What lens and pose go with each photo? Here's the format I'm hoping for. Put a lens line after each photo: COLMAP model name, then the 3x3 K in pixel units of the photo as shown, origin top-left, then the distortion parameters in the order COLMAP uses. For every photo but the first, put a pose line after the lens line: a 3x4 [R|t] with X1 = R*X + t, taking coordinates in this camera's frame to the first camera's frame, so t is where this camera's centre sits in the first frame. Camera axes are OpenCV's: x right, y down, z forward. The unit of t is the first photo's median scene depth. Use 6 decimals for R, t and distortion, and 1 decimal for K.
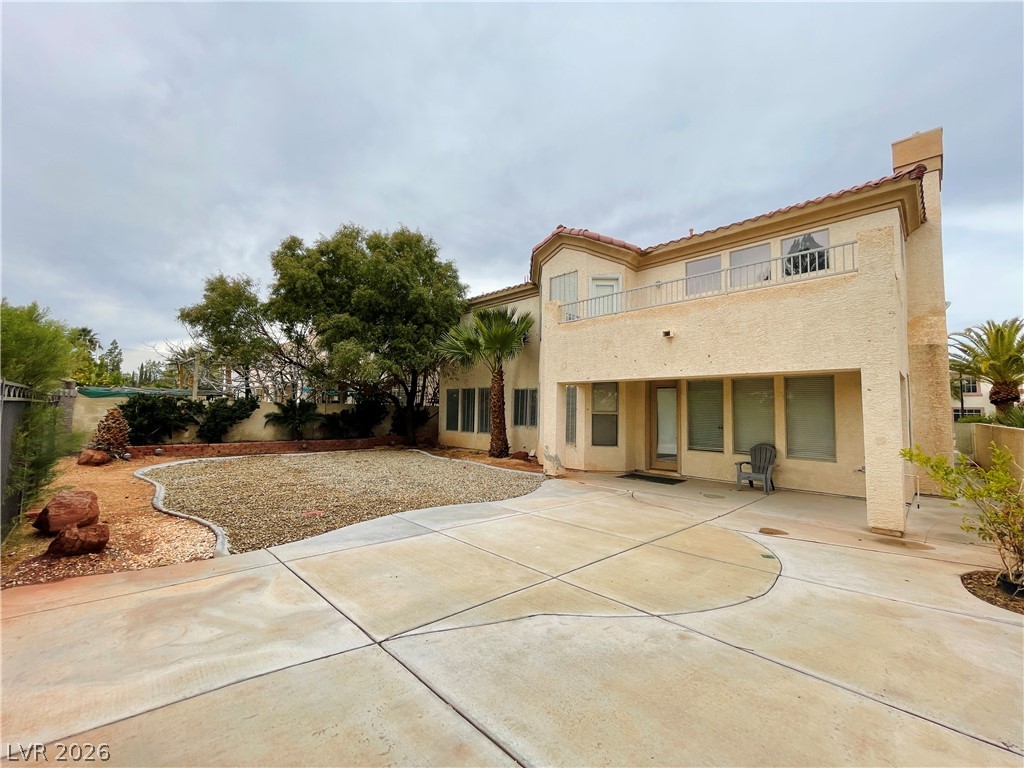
lens RADIAL K [[416.9, 0, 513.6], [0, 416.9, 383.2], [0, 0, 1]] dist [-0.001286, -0.000319]
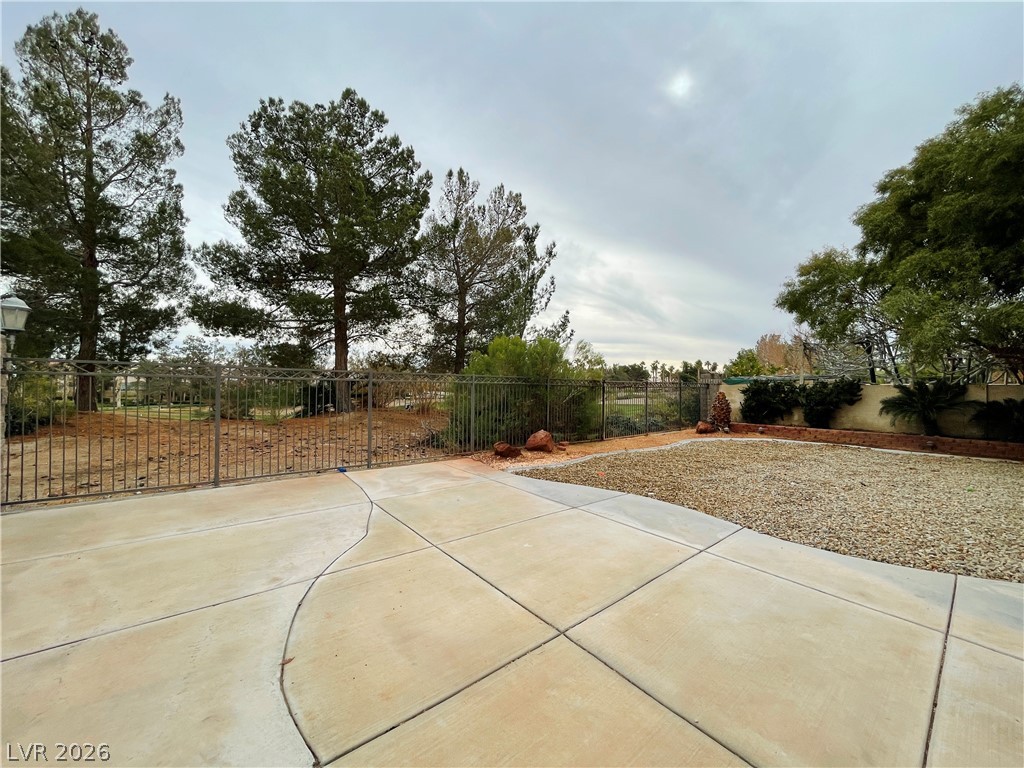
lens RADIAL K [[416.9, 0, 513.6], [0, 416.9, 383.2], [0, 0, 1]] dist [-0.001286, -0.000319]
pose [[-0.091796, -0.030866, -0.995299, 0.946269], [0.050255, 0.998102, -0.035588, 0.113137], [0.994509, -0.053286, -0.090070, 1.142882]]
